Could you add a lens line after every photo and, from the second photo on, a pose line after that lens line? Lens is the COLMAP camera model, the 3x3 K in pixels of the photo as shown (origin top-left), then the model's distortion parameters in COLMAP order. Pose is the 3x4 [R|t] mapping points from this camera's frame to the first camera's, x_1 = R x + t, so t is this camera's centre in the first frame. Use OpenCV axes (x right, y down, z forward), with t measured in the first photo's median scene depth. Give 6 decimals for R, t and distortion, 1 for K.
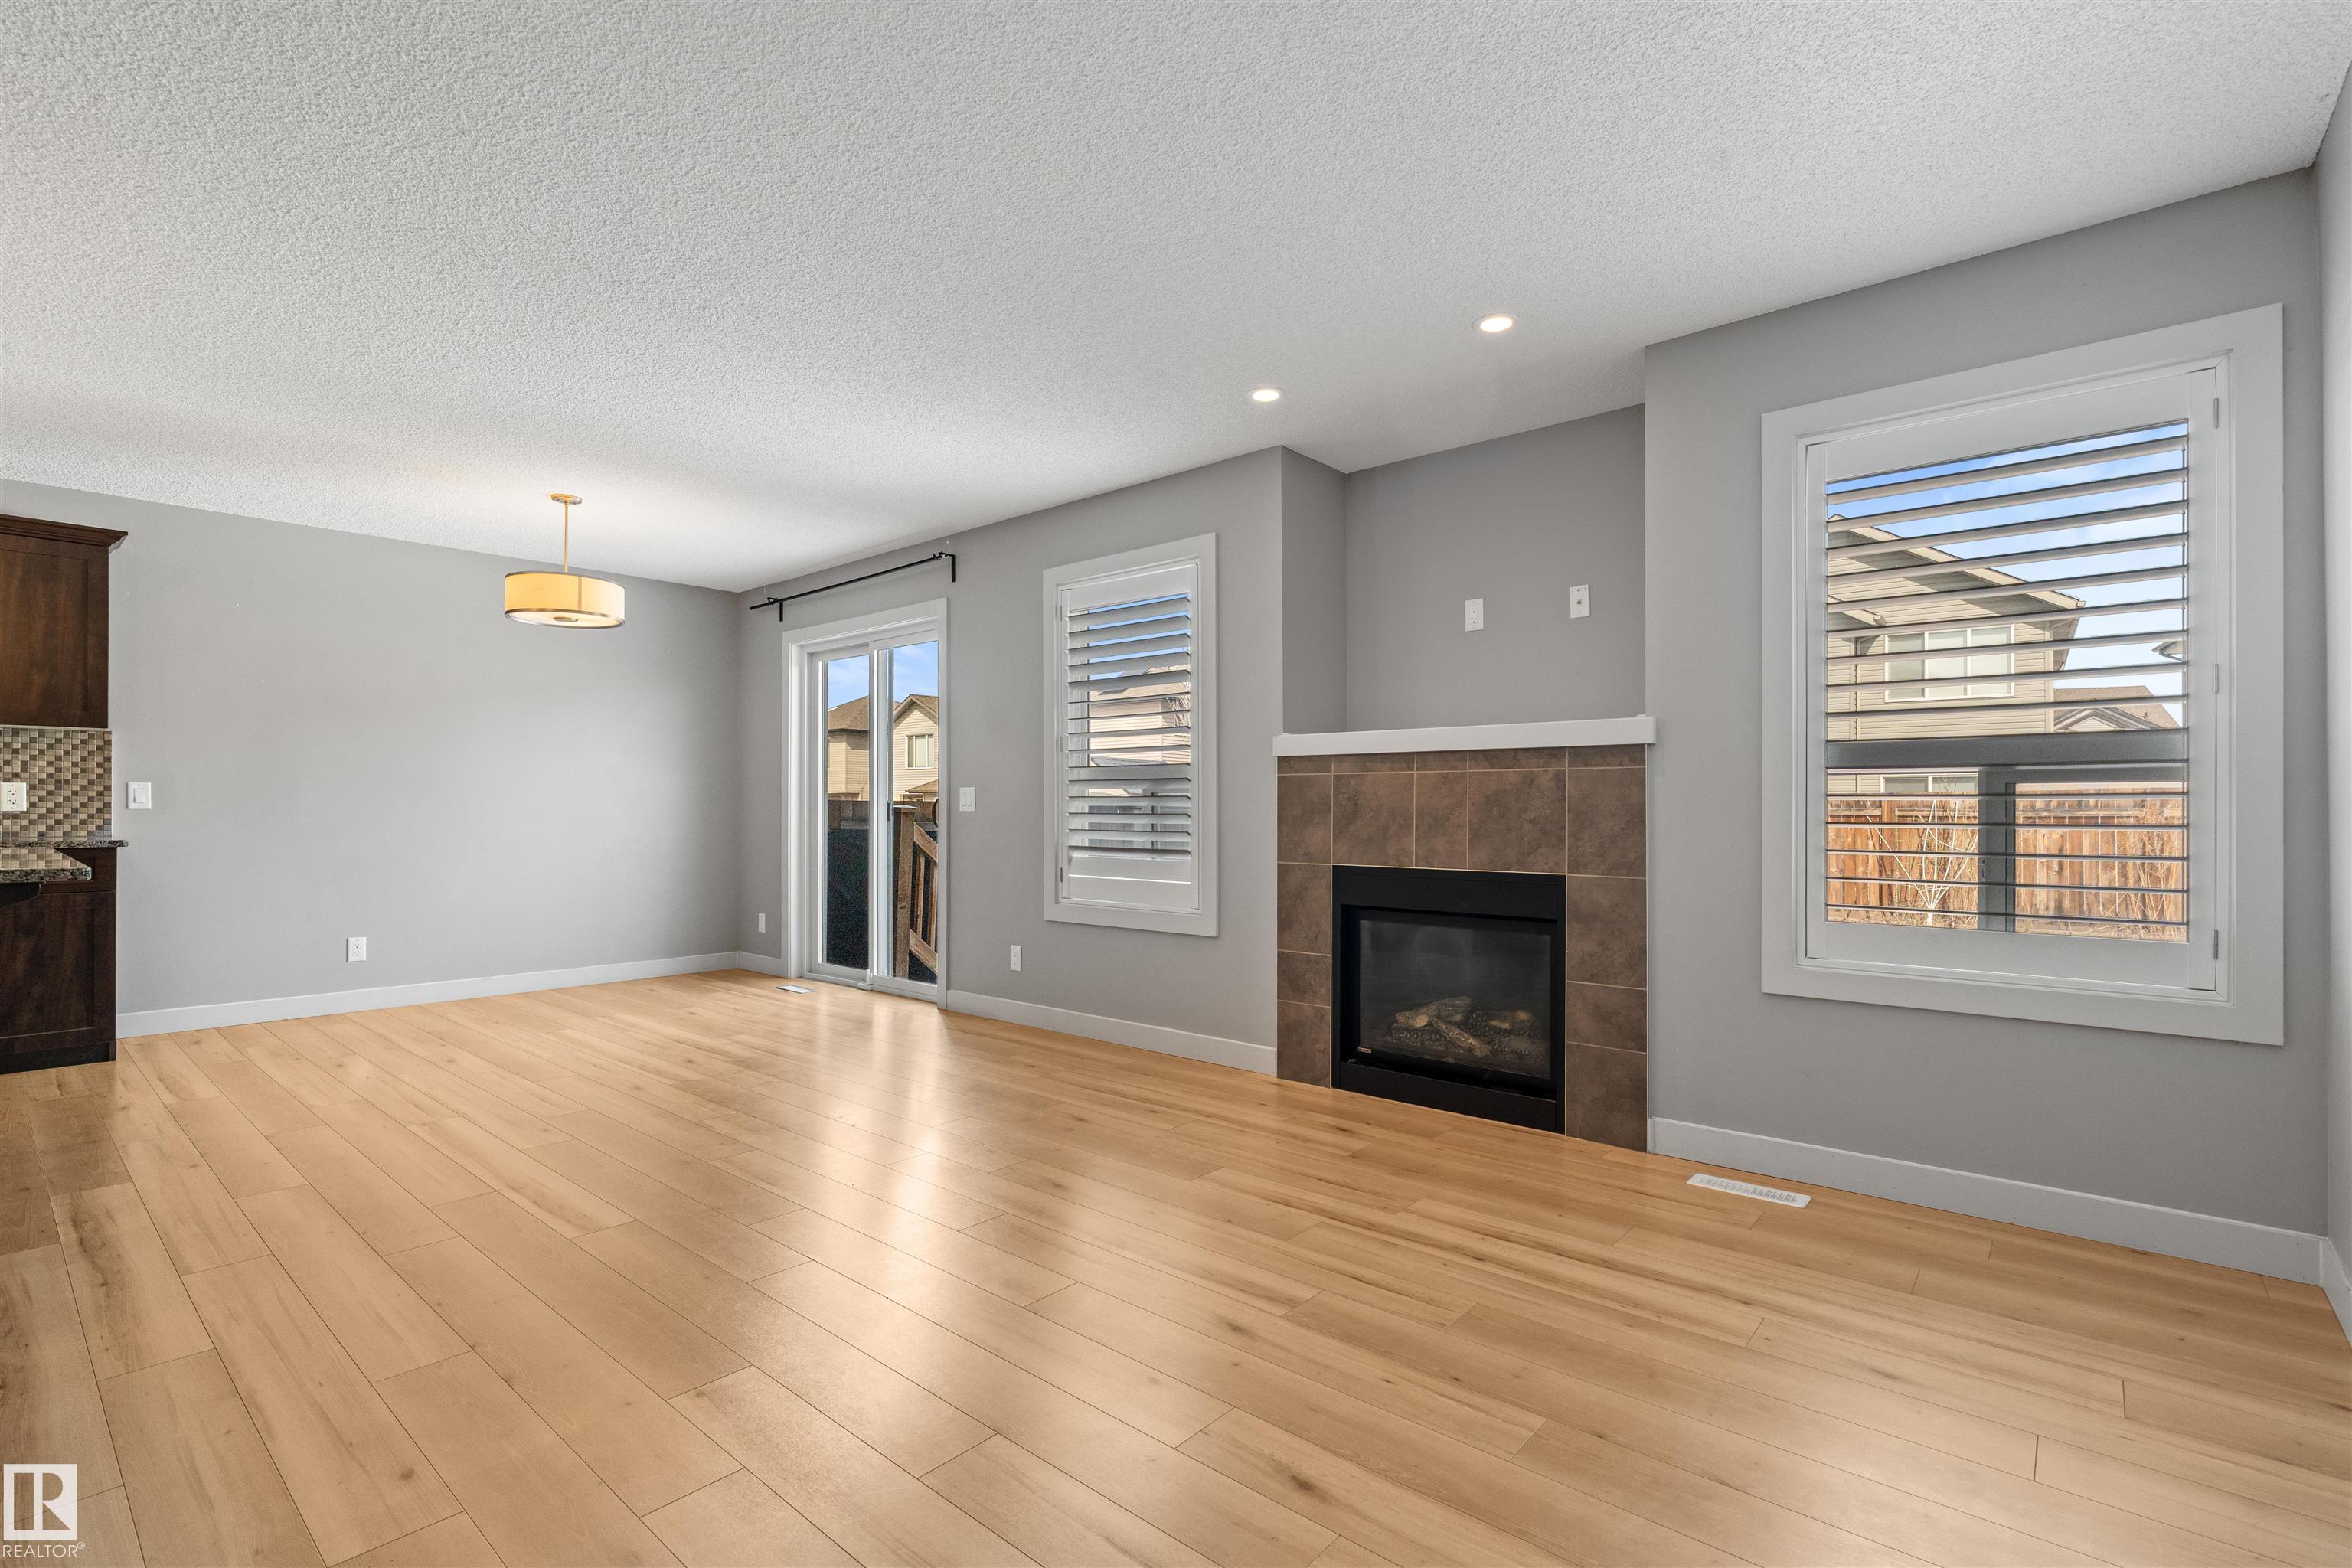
lens RADIAL K [[1073.7, 0, 1171.5], [0, 1073.7, 806.4], [0, 0, 1]] dist [-0.014095, 0.006235]
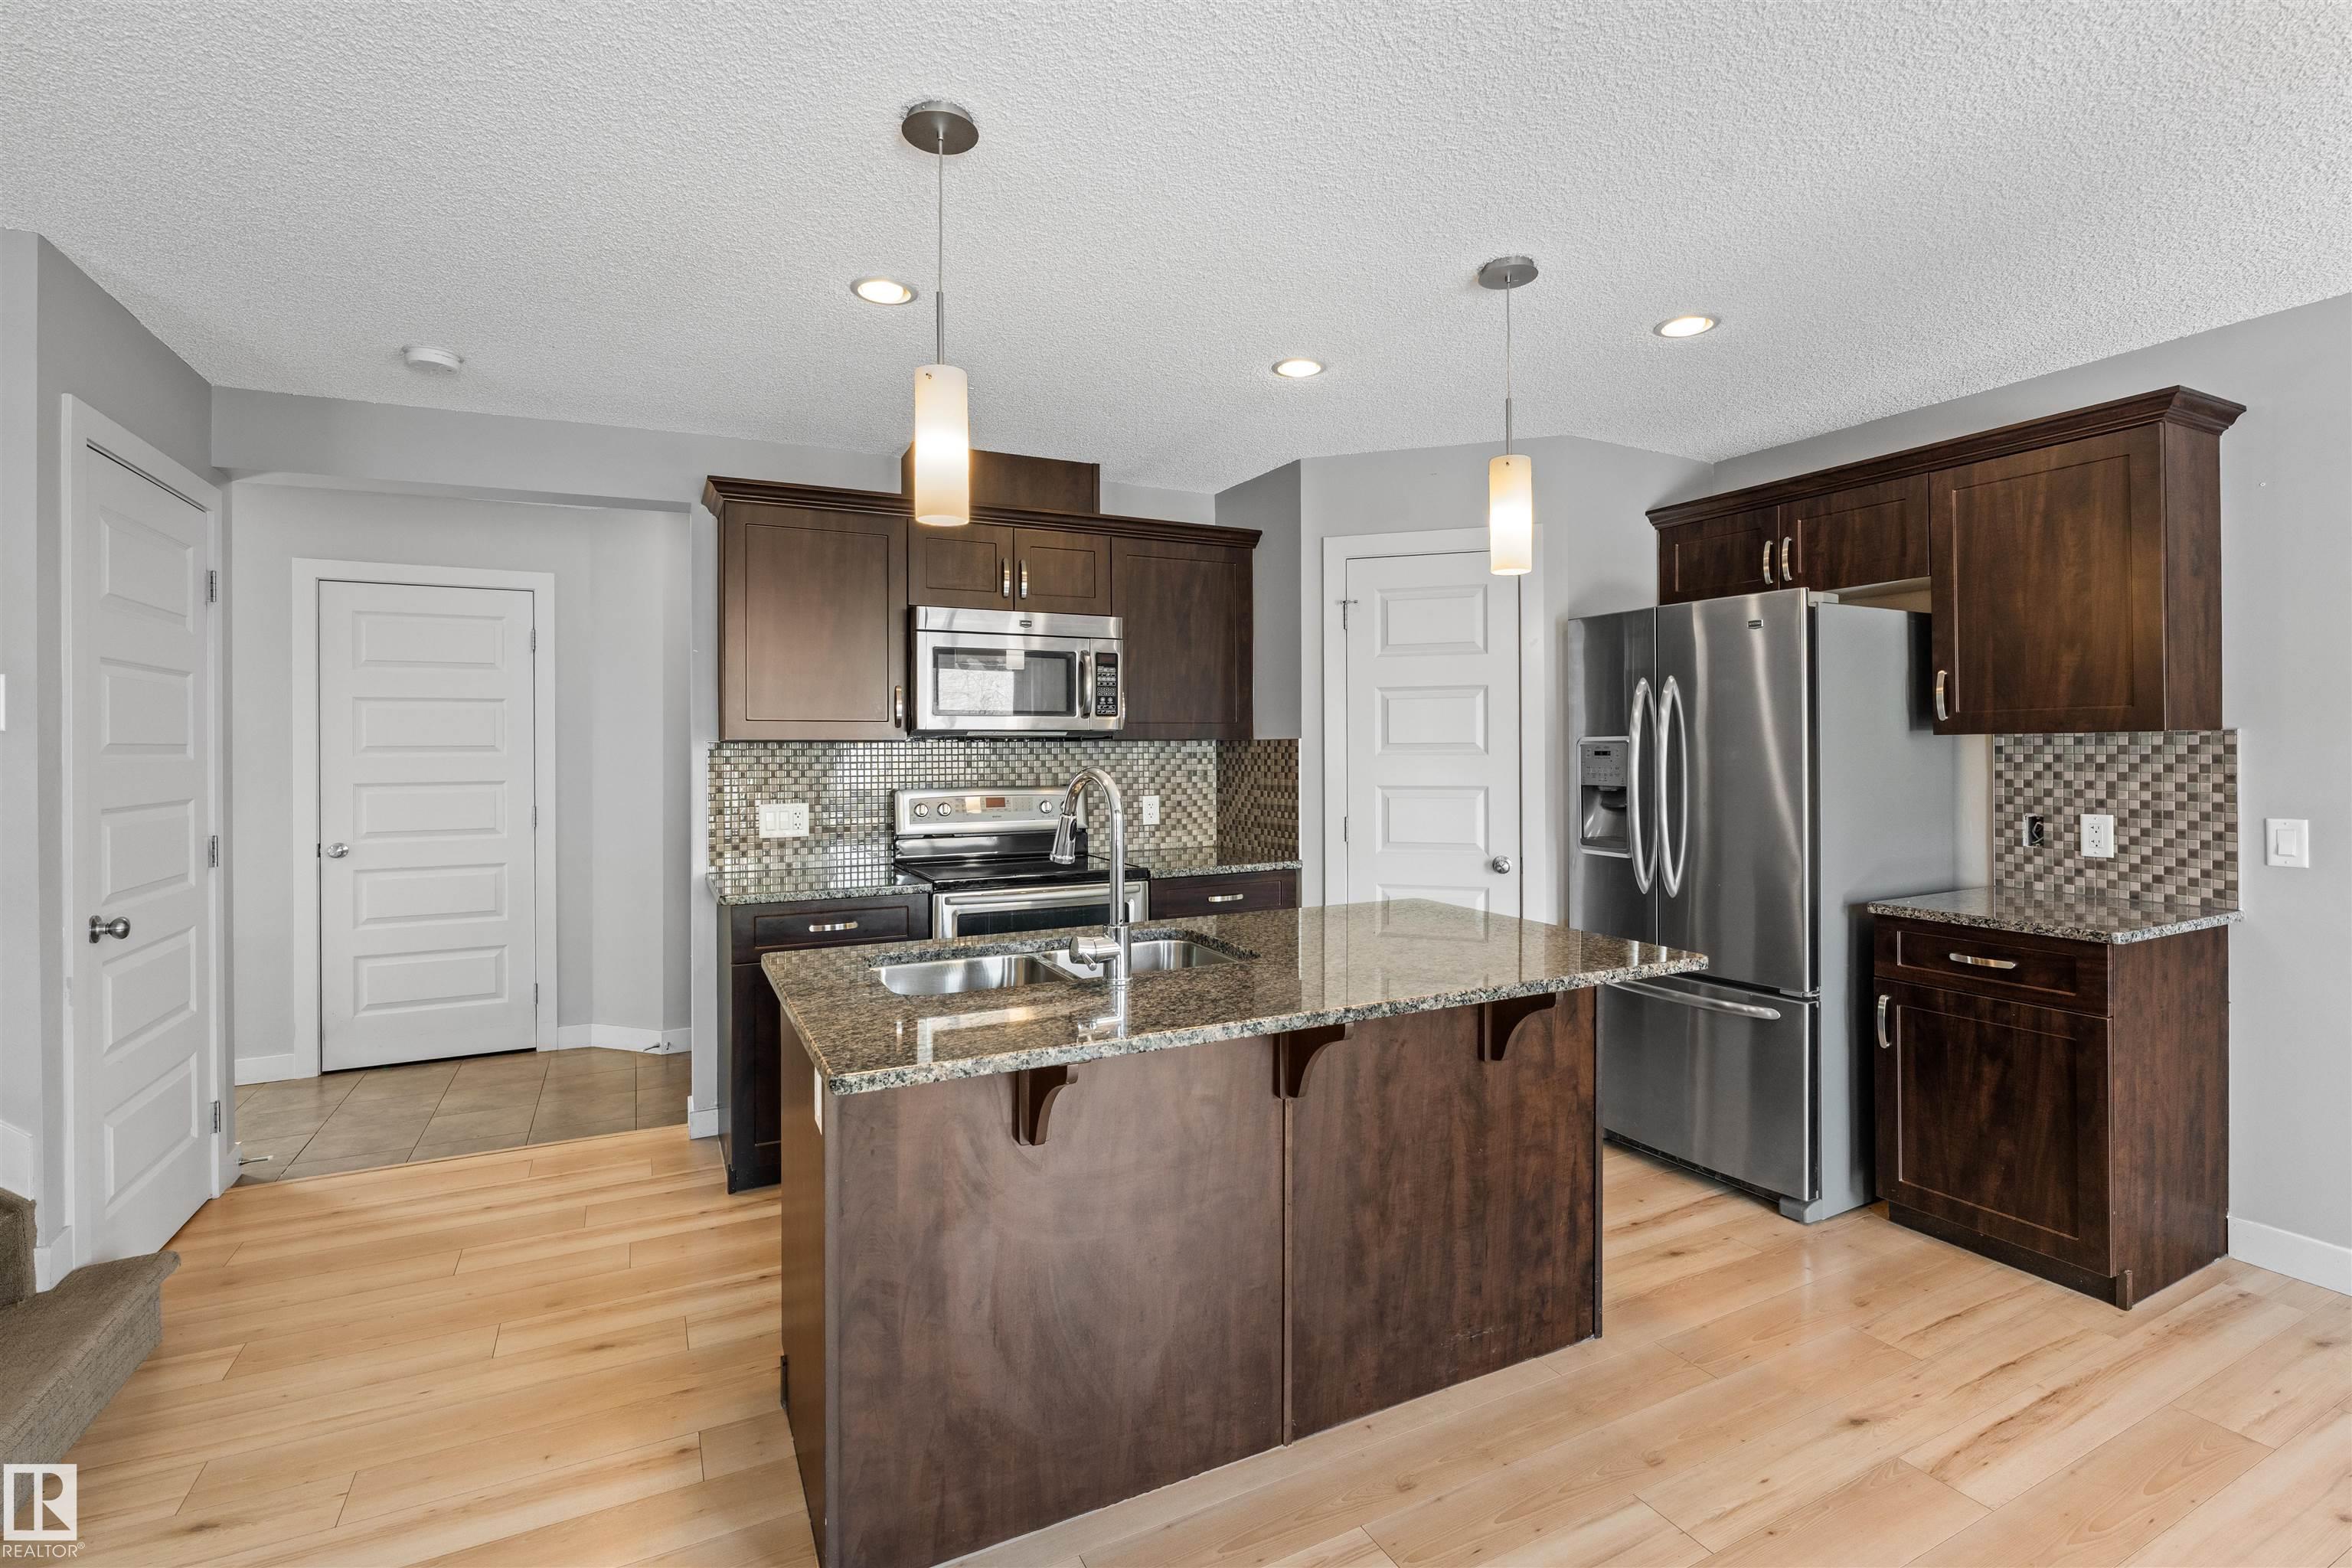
lens RADIAL K [[1070.9, 0, 1177.4], [0, 1070.9, 741.2], [0, 0, 1]] dist [0.001016, 0.000535]
pose [[-0.369256, -0.006596, -0.929304, -0.286880], [0.007050, 0.999926, -0.009898, -0.074603], [0.929301, -0.010207, -0.369182, 0.812638]]
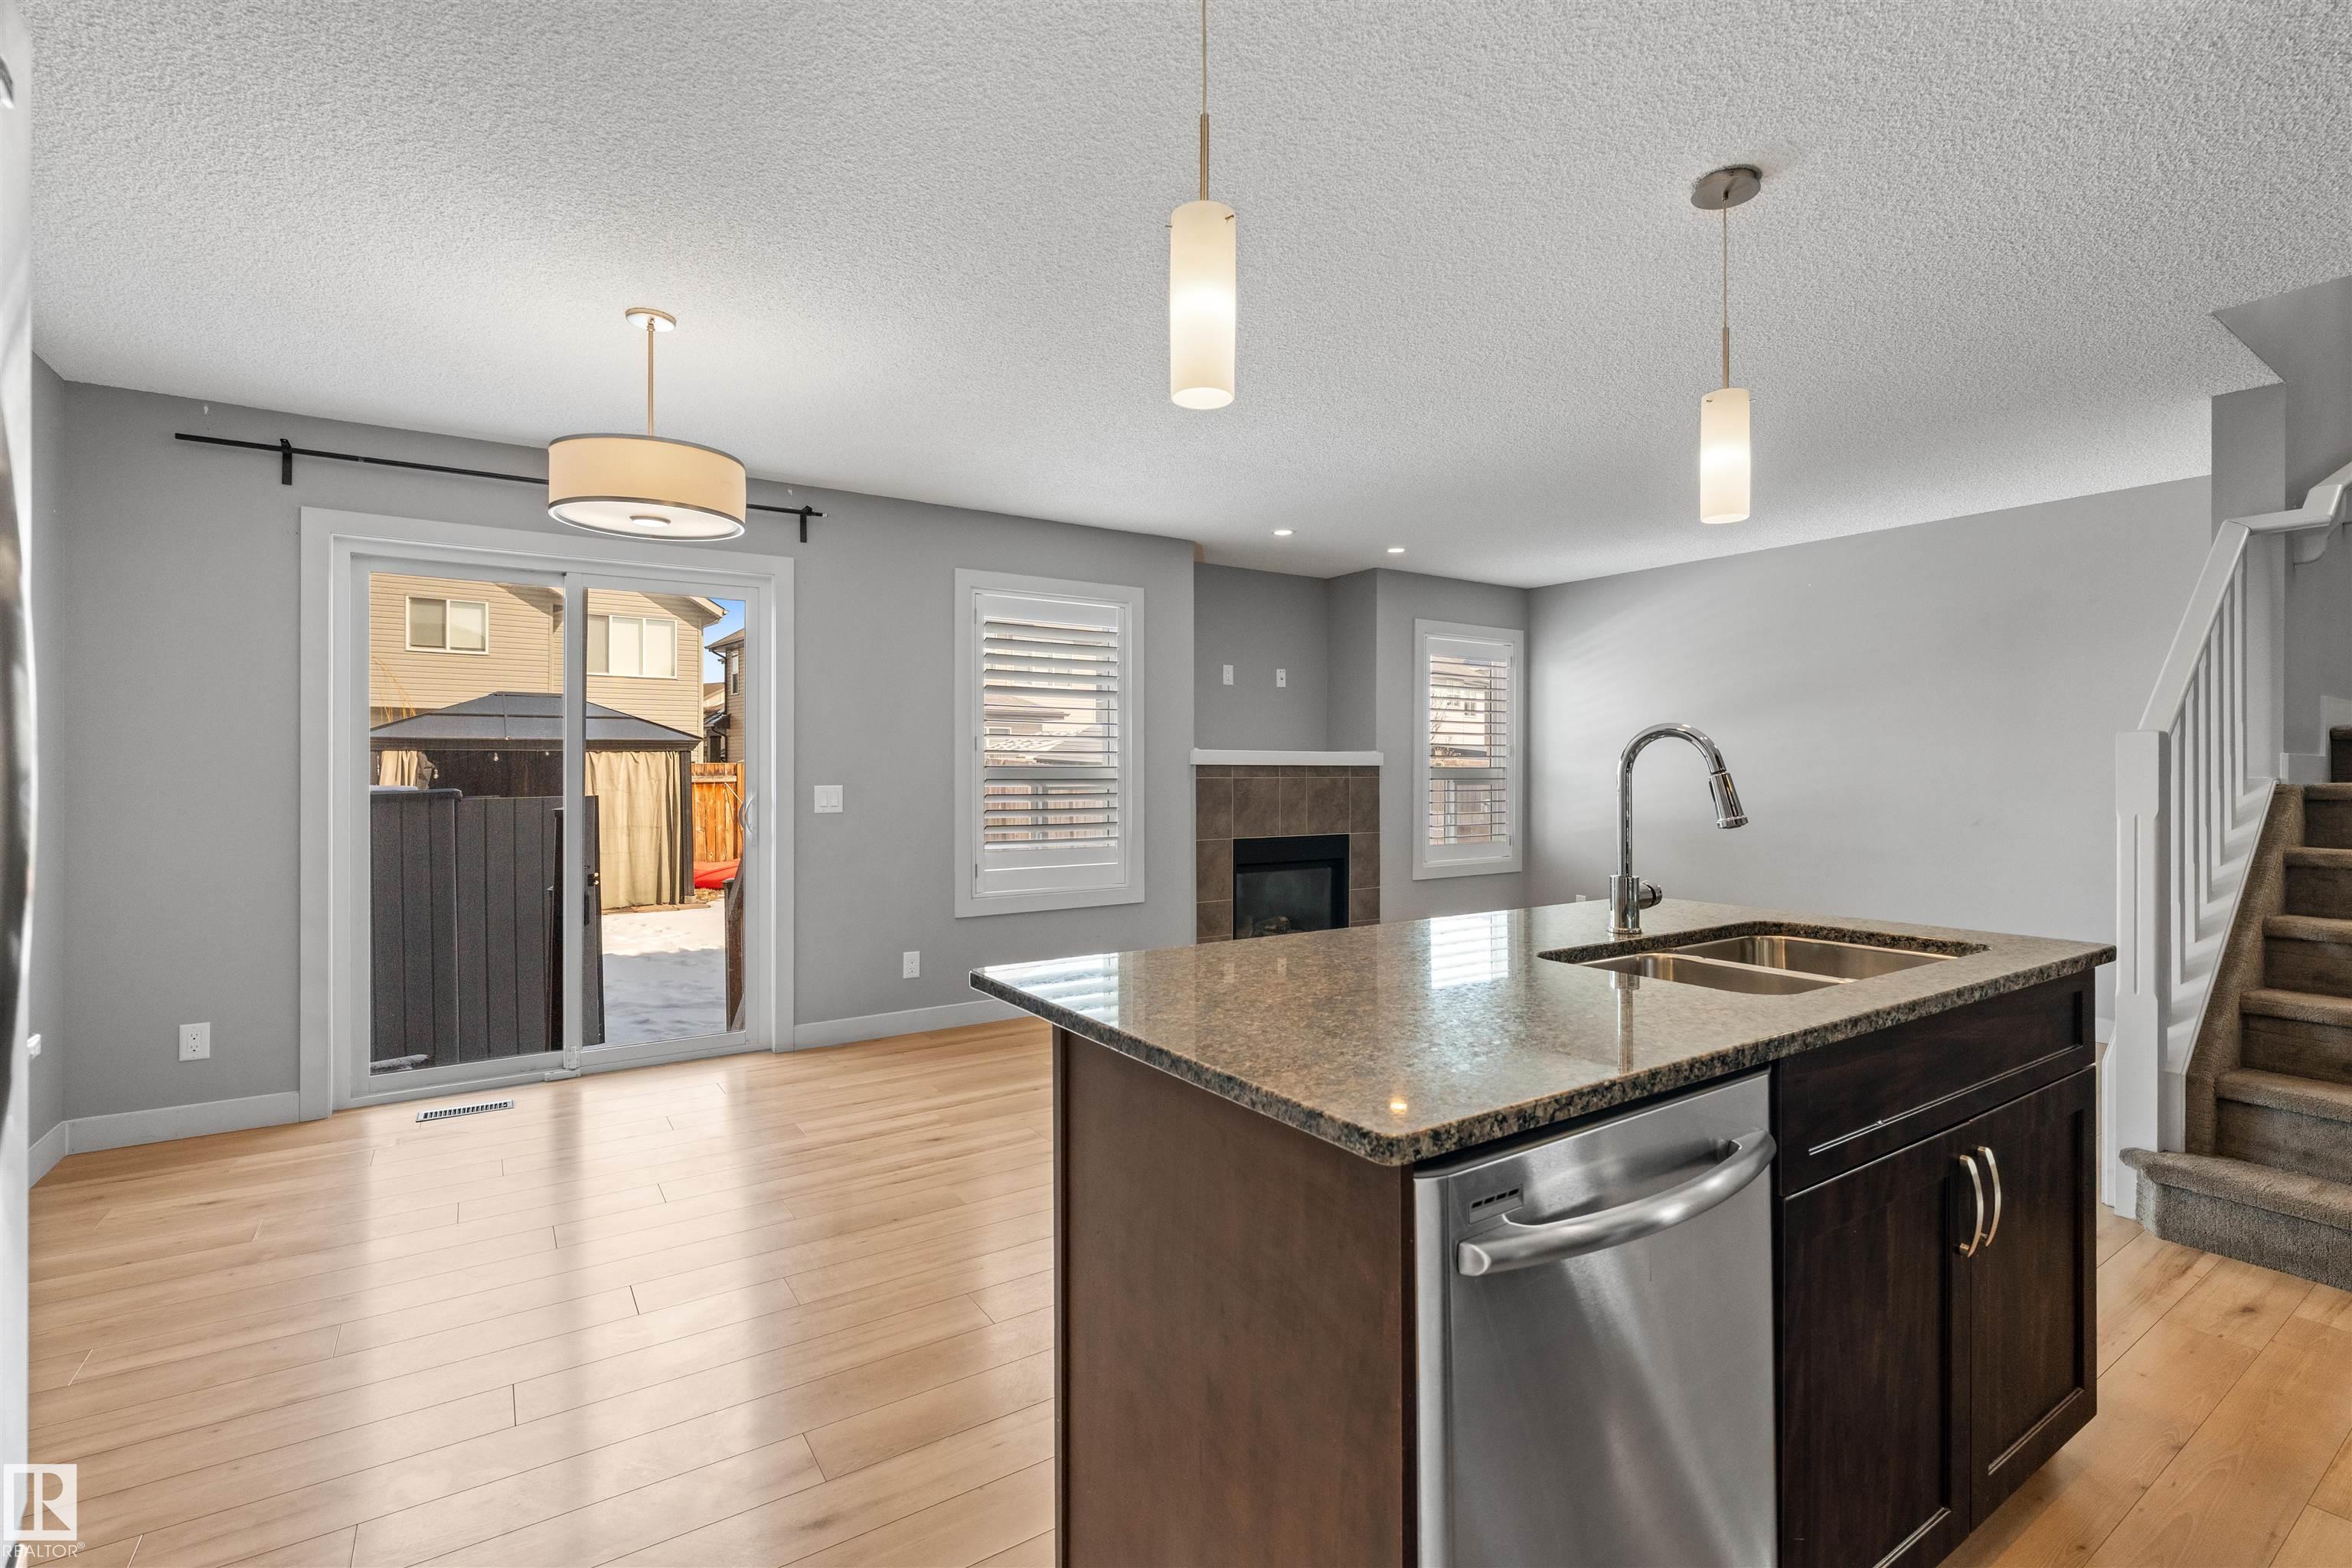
lens RADIAL K [[1064.9, 0, 1187.5], [0, 1064.9, 773.0], [0, 0, 1]] dist [-0.002160, 0.000433]
pose [[0.261537, -0.005445, 0.965178, -1.287346], [-0.002144, 0.999978, 0.006222, -0.045720], [-0.965191, -0.003696, 0.261519, 0.668795]]
